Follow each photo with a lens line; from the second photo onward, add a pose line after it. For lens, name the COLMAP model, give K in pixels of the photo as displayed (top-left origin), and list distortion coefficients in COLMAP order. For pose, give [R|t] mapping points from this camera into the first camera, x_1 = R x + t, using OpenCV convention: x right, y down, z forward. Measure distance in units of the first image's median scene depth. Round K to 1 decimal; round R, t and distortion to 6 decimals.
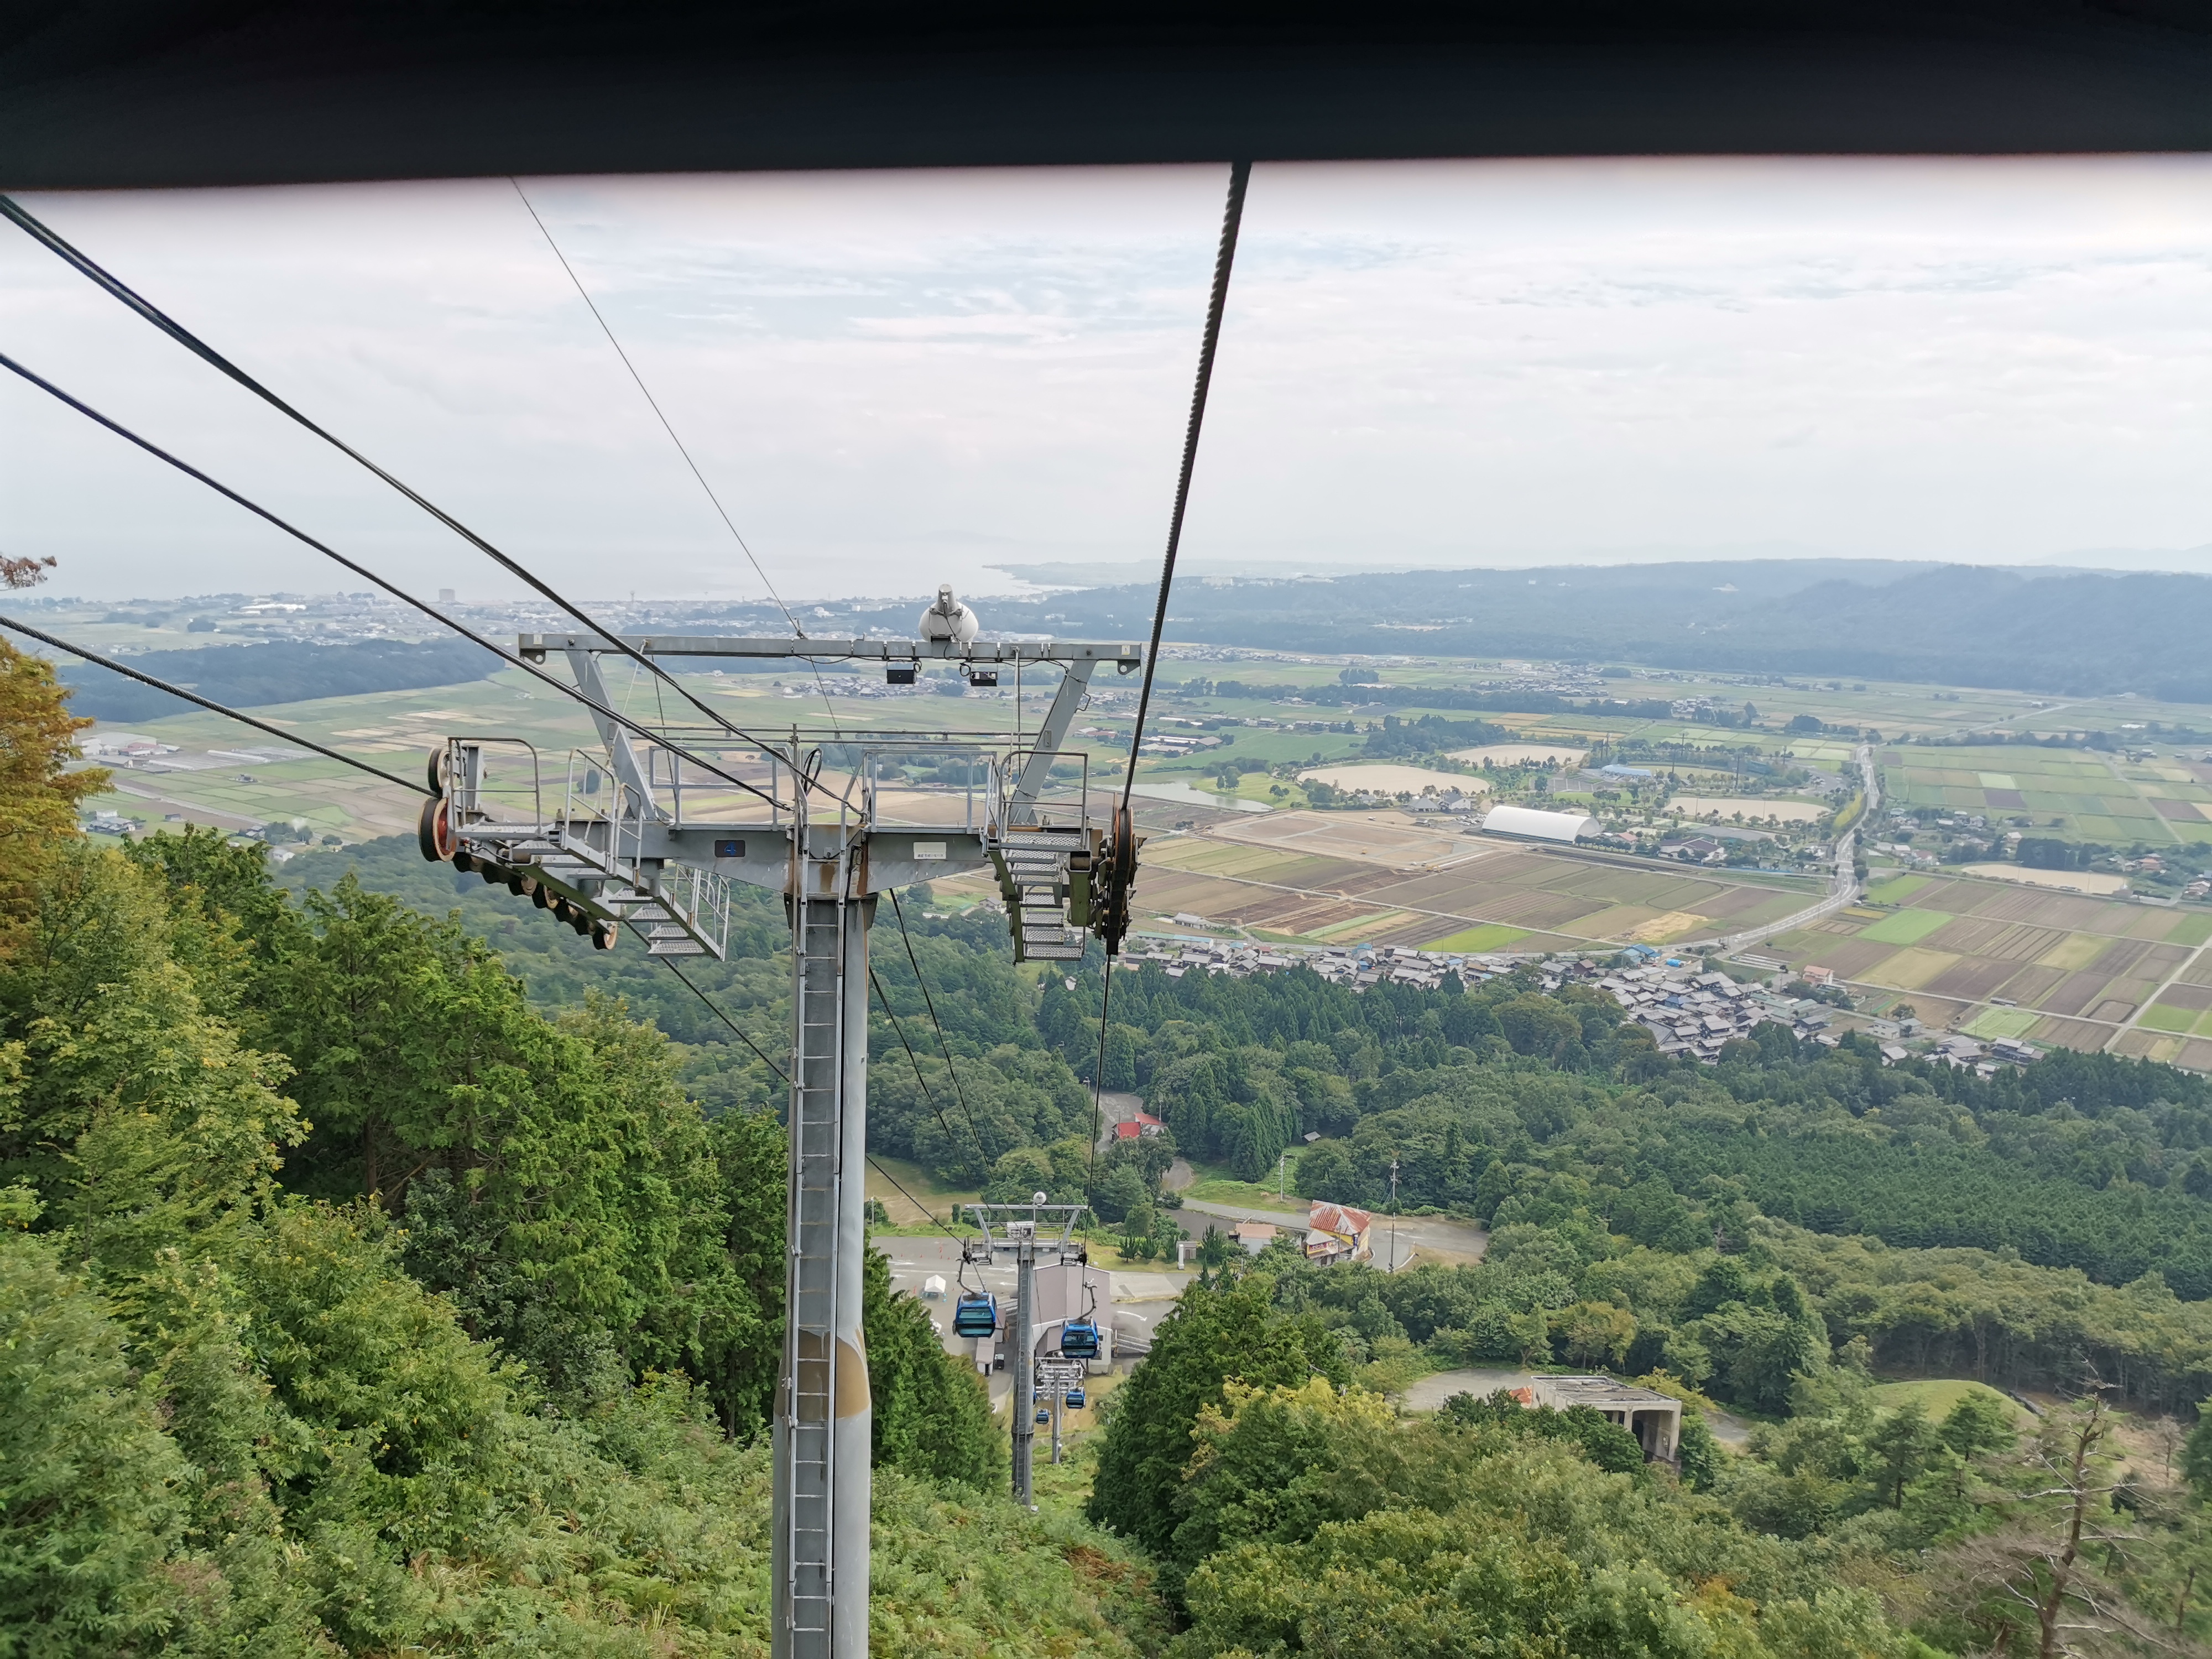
lens RADIAL K [[1652.7, 0, 1099.1], [0, 1652.7, 829.1], [0, 0, 1]] dist [0.038573, -0.146521]
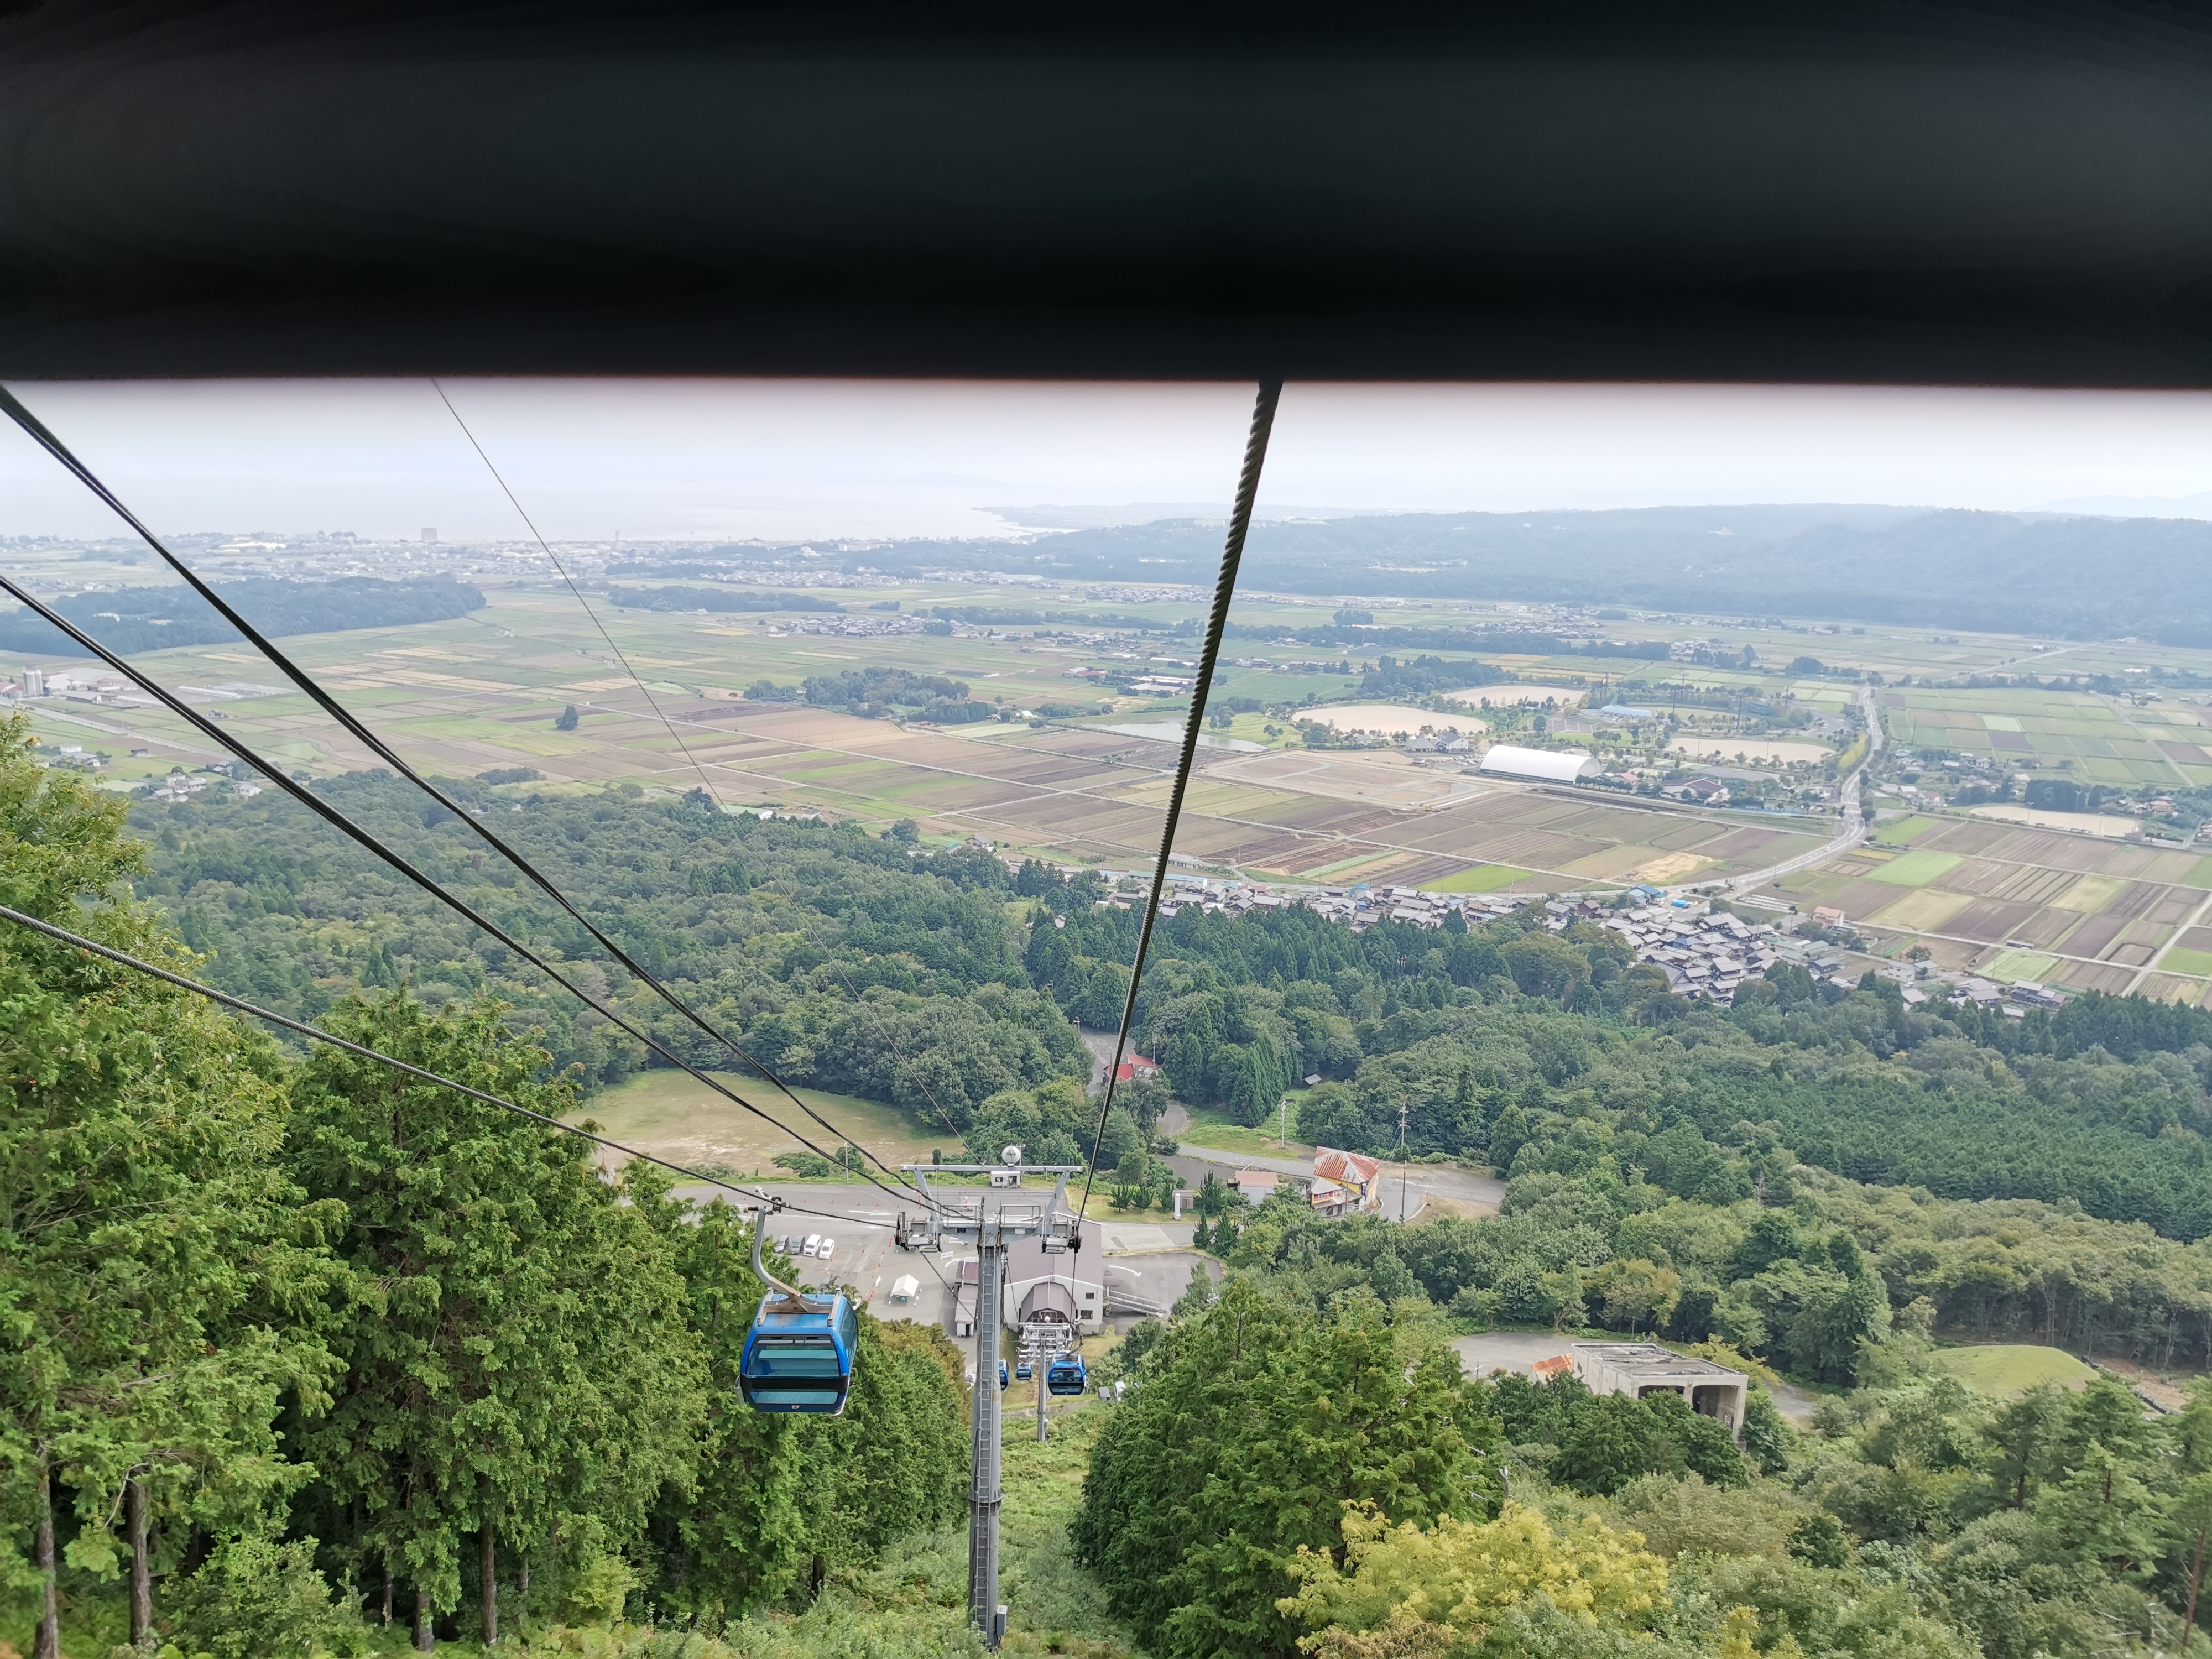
lens RADIAL K [[1651.6, 0, 1098.7], [0, 1651.6, 824.9], [0, 0, 1]] dist [0.047722, -0.169500]
pose [[0.999977, 0.003088, 0.005962, -0.000459], [-0.003266, 0.999544, 0.030004, 0.007110], [-0.005867, -0.030023, 0.999532, 0.034467]]
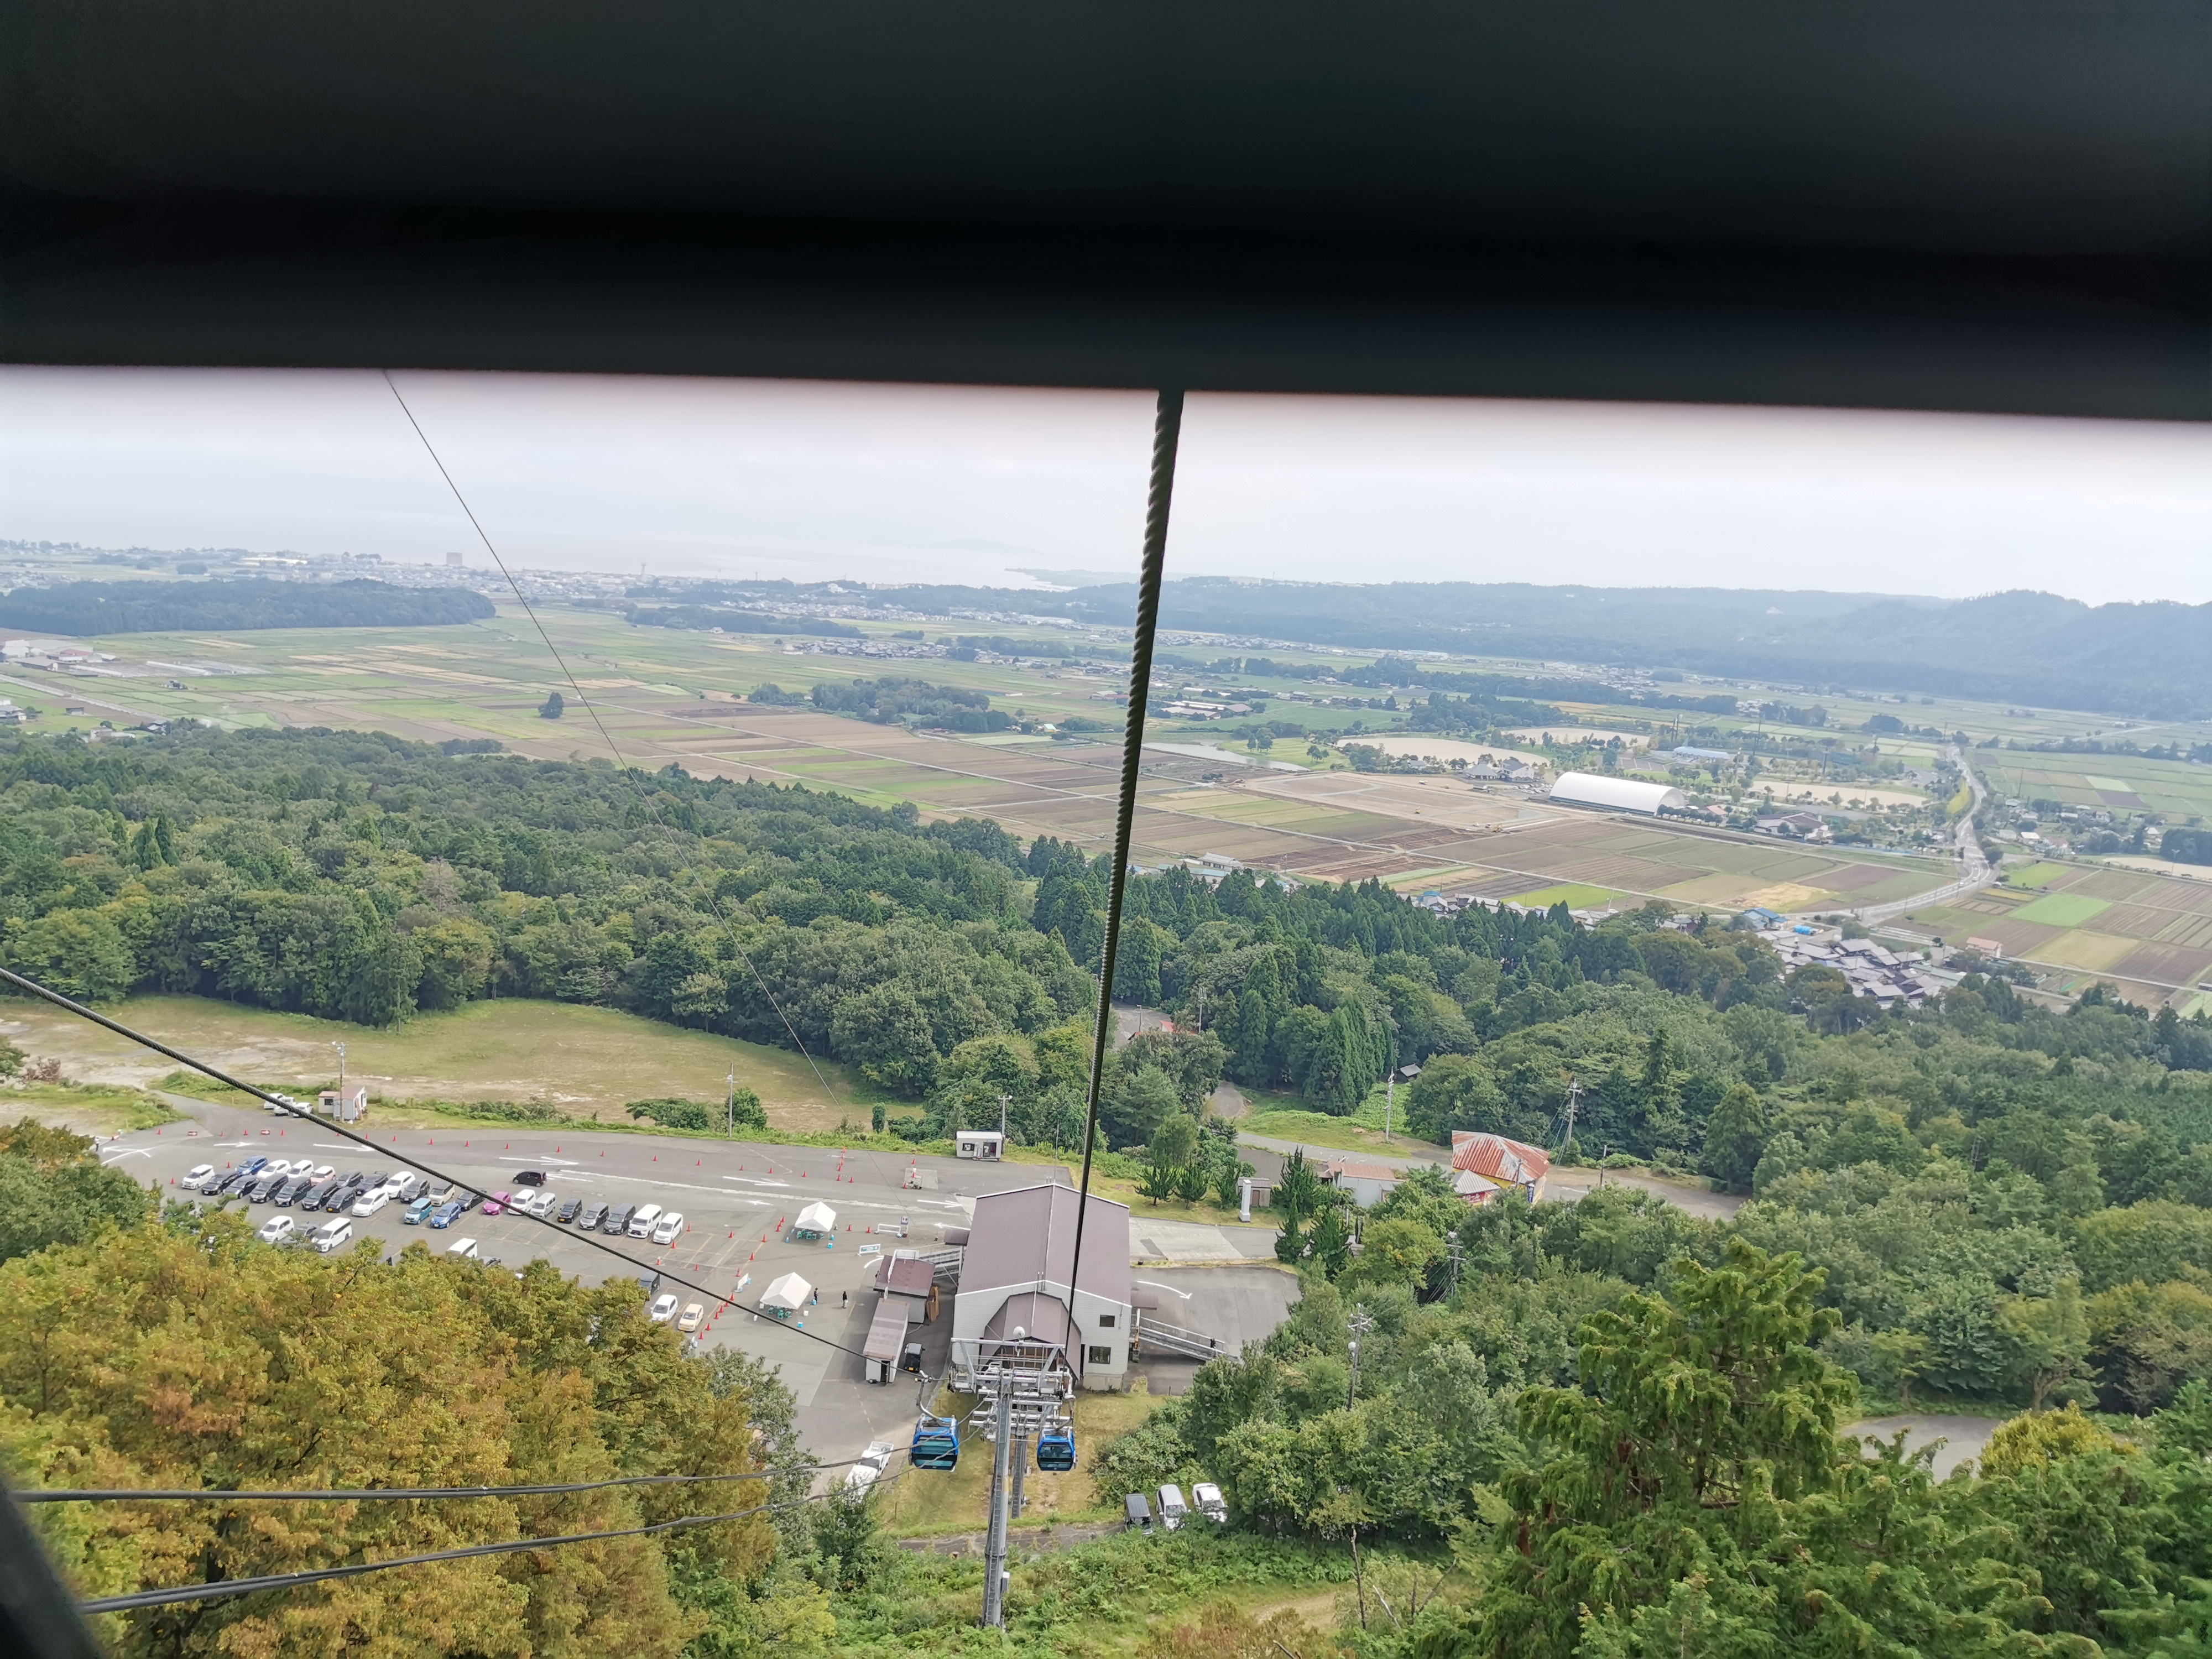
lens RADIAL K [[1655.3, 0, 1102.9], [0, 1655.3, 826.2], [0, 0, 1]] dist [0.033171, -0.130583]
pose [[0.998828, 0.048167, -0.004792, -0.002382], [-0.048222, 0.998763, -0.012119, 0.062083], [0.004202, 0.012336, 0.999915, 0.187418]]
